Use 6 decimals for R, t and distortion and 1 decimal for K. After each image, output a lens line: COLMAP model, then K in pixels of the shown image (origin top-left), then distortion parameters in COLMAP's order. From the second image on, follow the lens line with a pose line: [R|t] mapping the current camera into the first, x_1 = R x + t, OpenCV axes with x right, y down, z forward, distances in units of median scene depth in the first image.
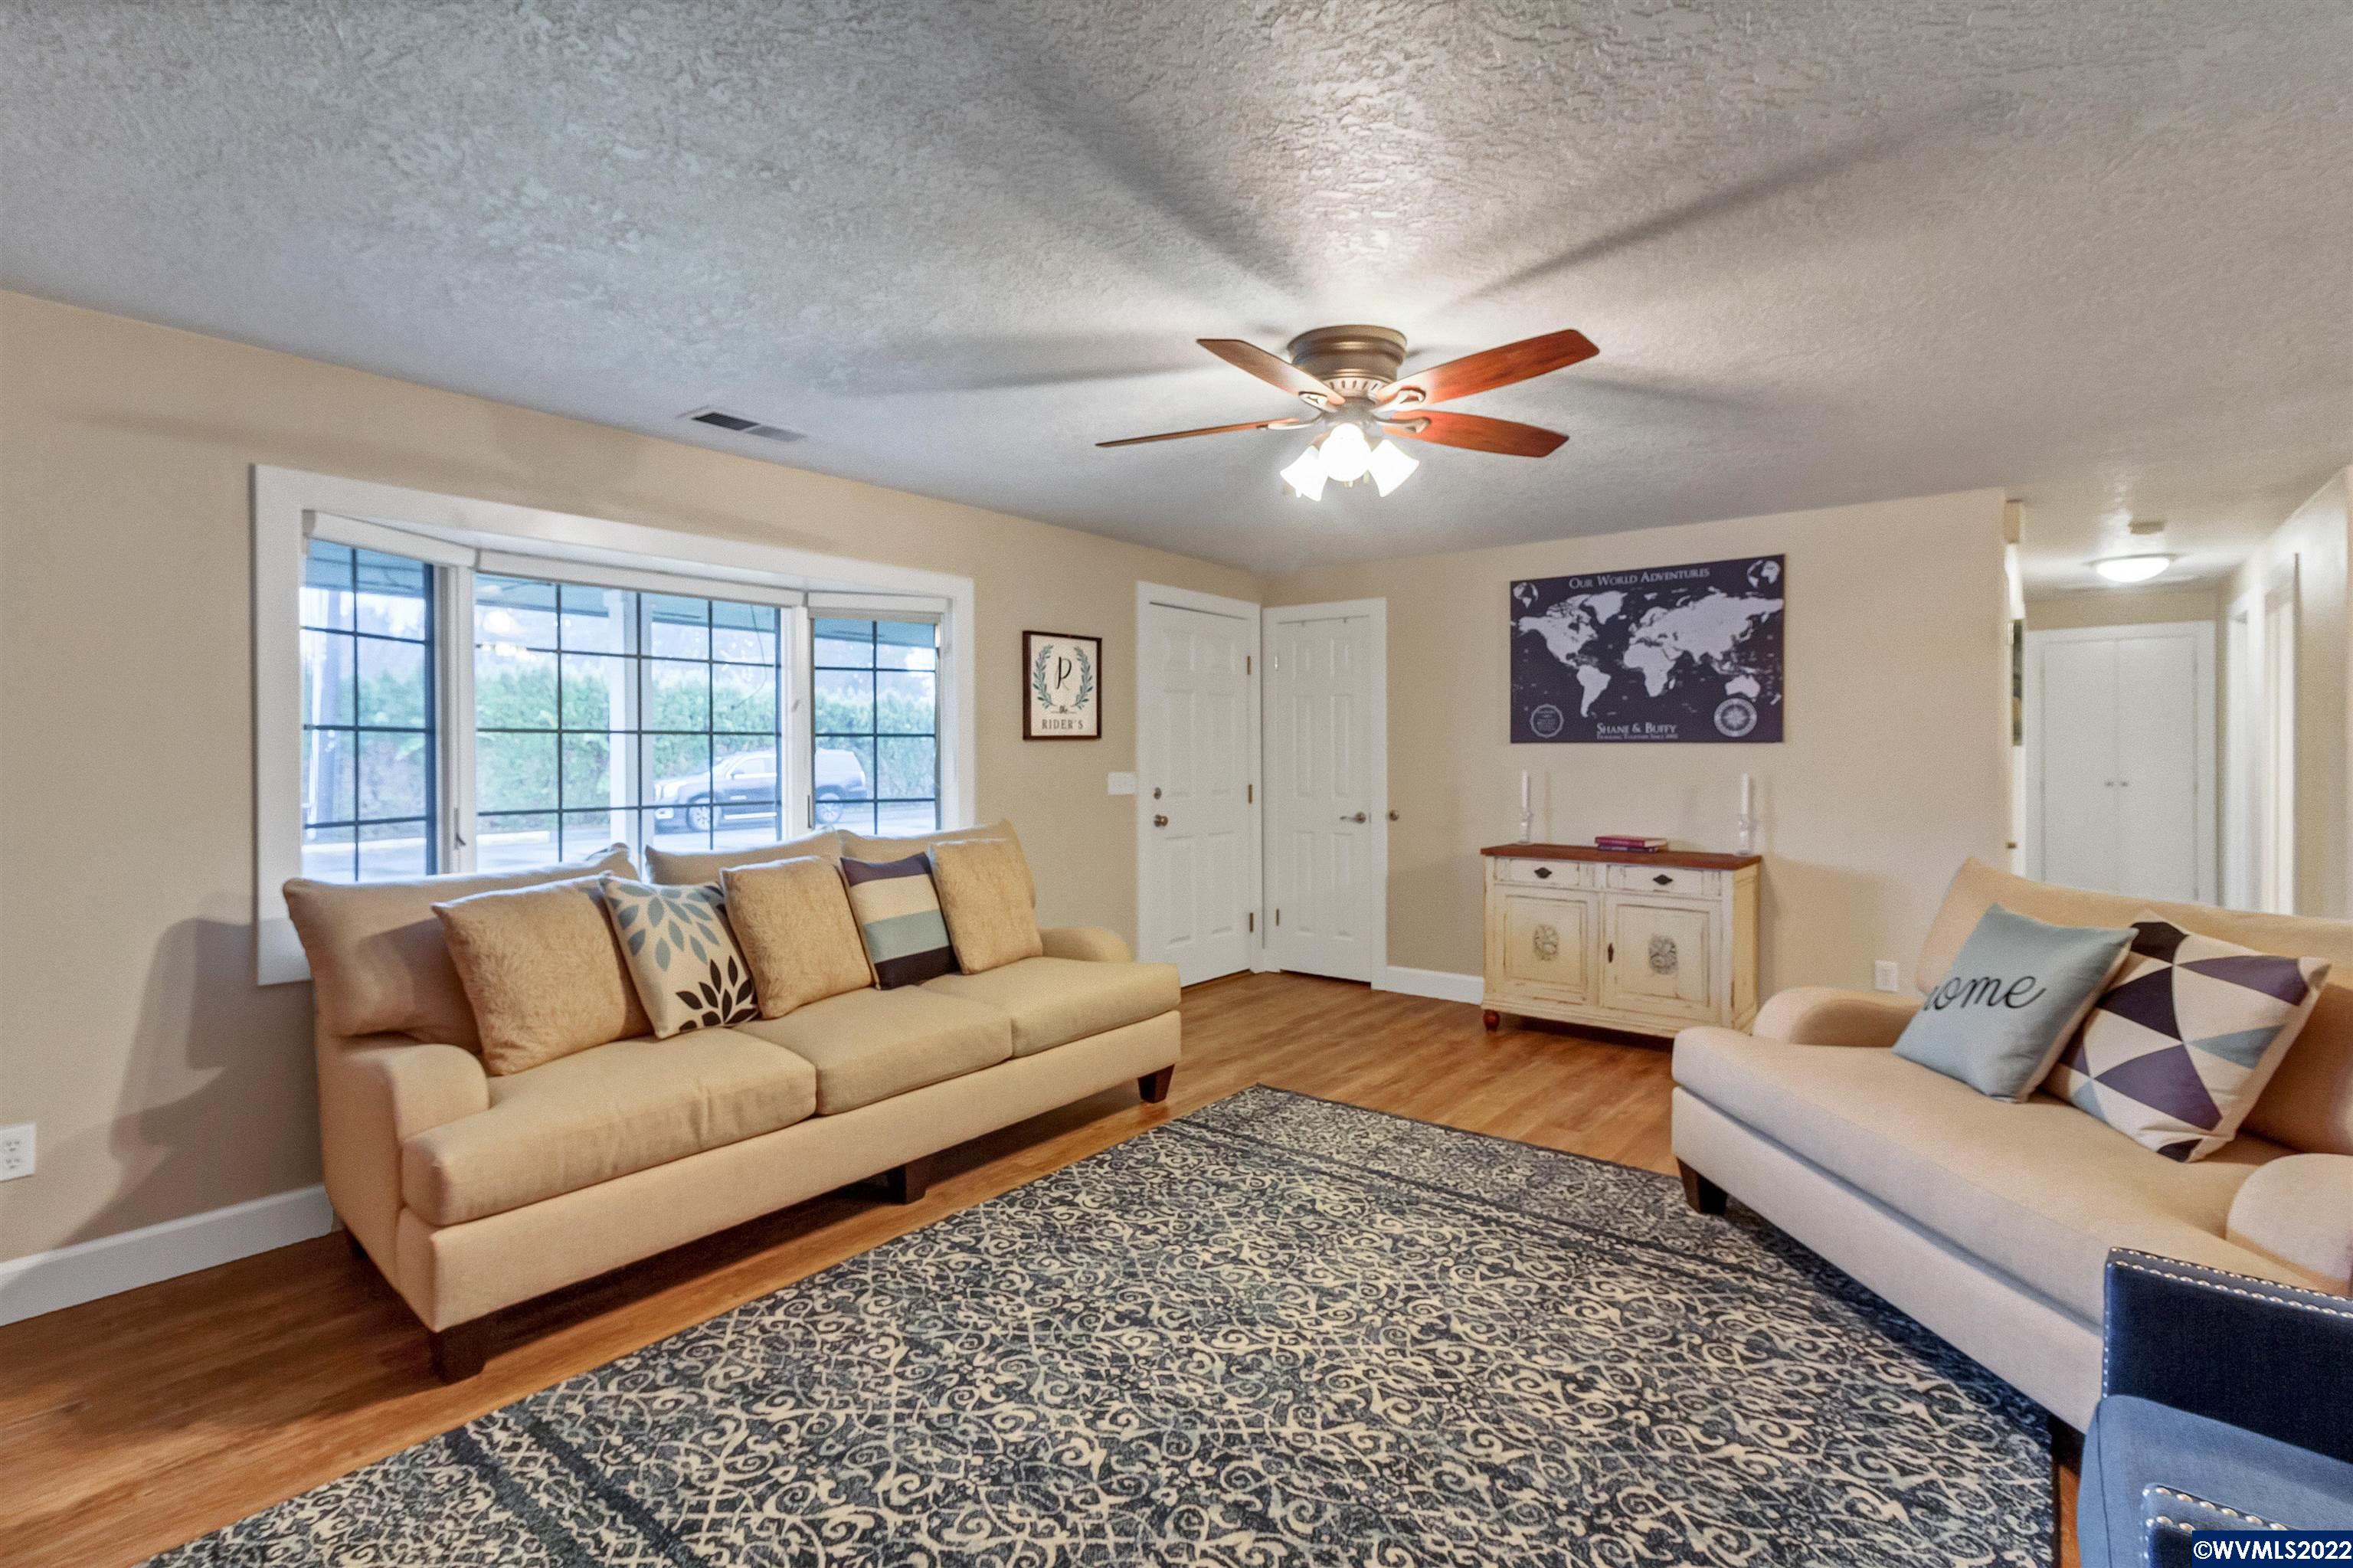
lens RADIAL K [[1089.5, 0, 1173.4], [0, 1089.5, 770.1], [0, 0, 1]] dist [0.015475, -0.000052]
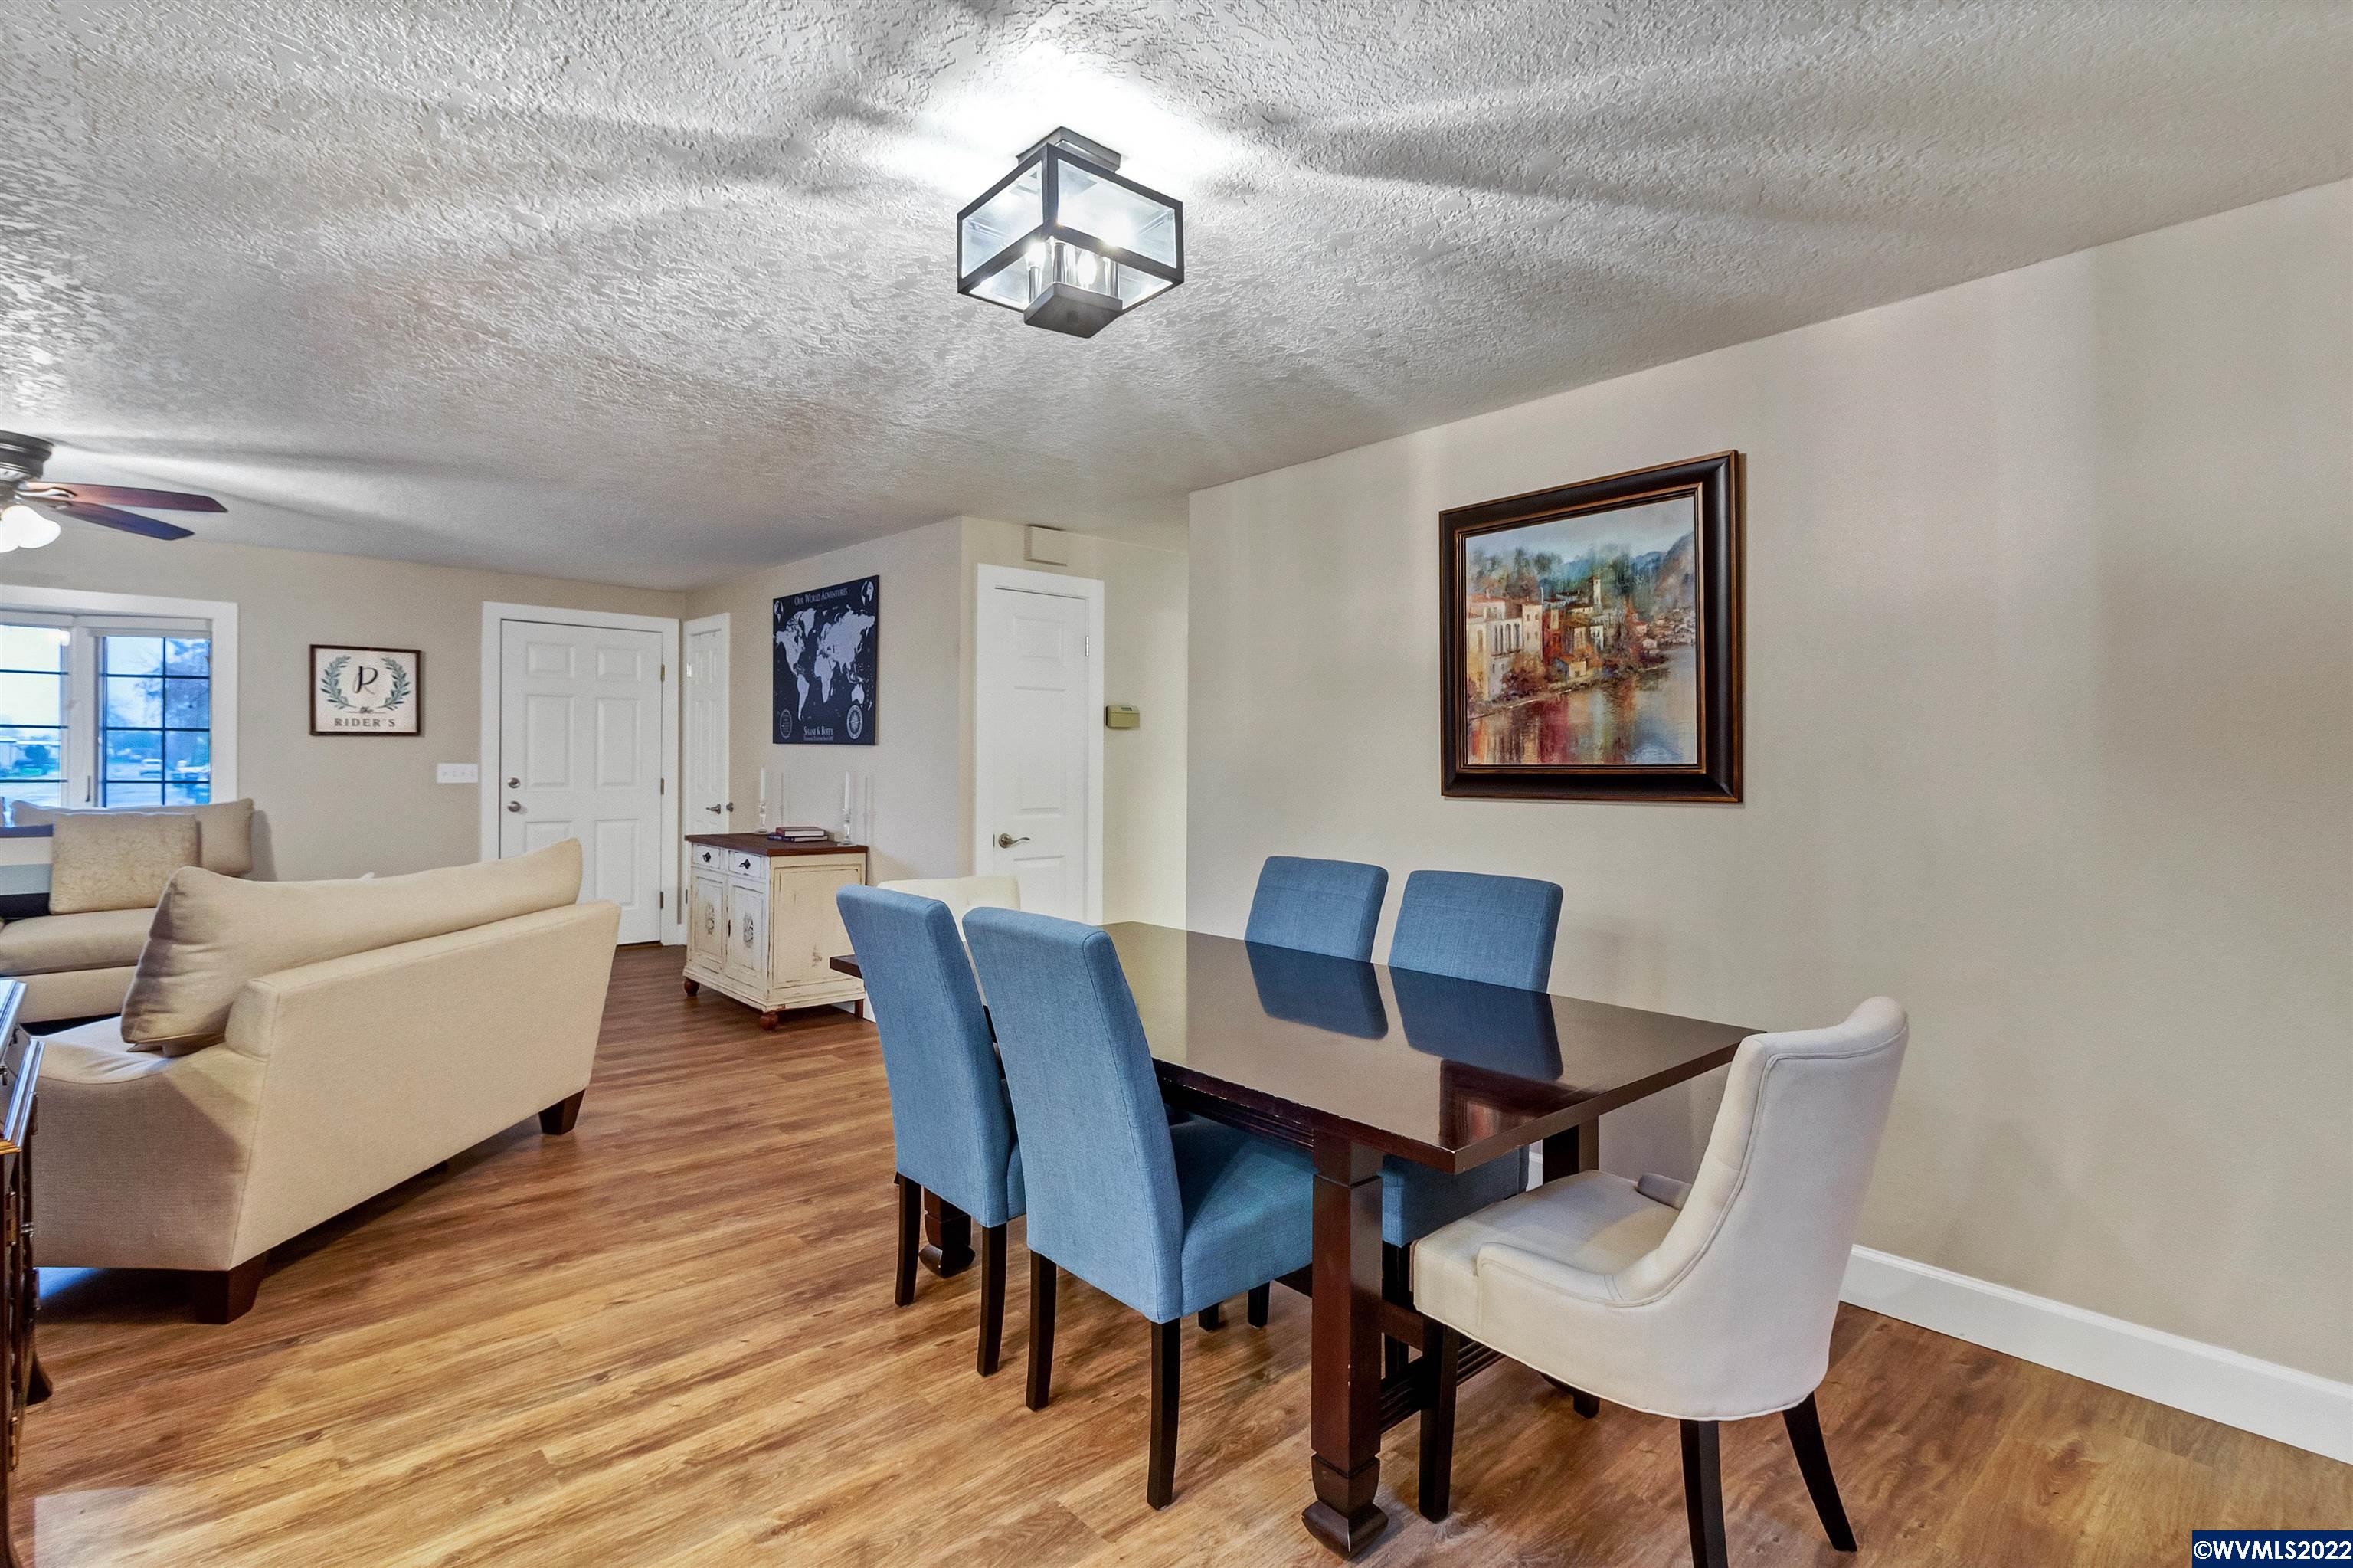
lens RADIAL K [[1089.5, 0, 1173.4], [0, 1089.5, 770.1], [0, 0, 1]] dist [0.015475, -0.000052]
pose [[0.984803, 0.016368, -0.172902, 0.969013], [-0.017275, 0.999844, -0.003742, -0.000535], [0.172814, 0.006672, 0.984932, -0.033990]]
